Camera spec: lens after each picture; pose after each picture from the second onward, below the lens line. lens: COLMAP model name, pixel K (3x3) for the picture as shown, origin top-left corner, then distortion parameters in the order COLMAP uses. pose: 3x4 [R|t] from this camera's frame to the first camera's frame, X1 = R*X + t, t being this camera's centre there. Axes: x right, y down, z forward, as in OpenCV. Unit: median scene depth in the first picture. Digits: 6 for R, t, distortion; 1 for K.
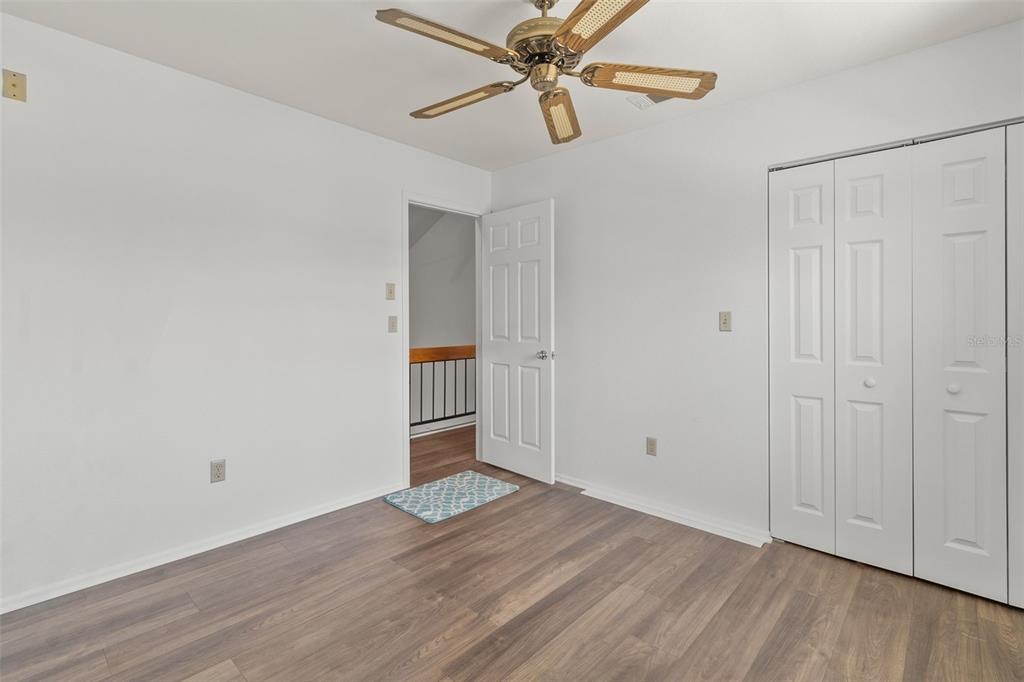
lens RADIAL K [[484.3, 0, 511.4], [0, 484.3, 332.0], [0, 0, 1]] dist [-0.000256, -0.000242]
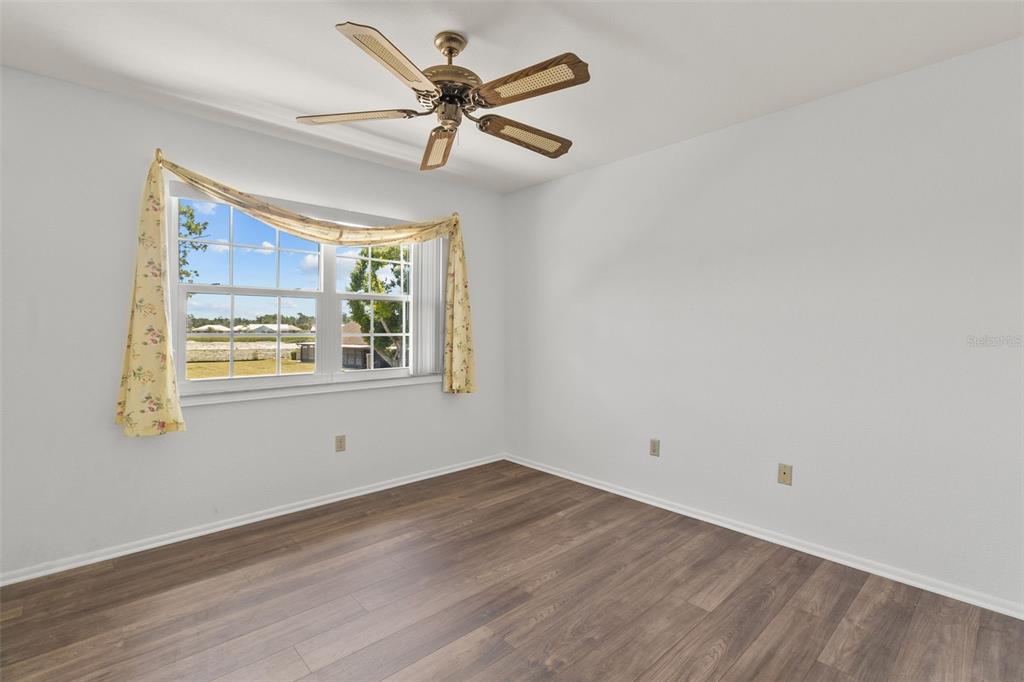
lens RADIAL K [[484.3, 0, 511.4], [0, 484.3, 332.0], [0, 0, 1]] dist [-0.000256, -0.000242]
pose [[-0.996643, -0.005985, 0.081649, -0.164753], [-0.003424, 0.999499, 0.031464, -0.054742], [-0.081797, 0.031078, -0.996164, 2.029866]]
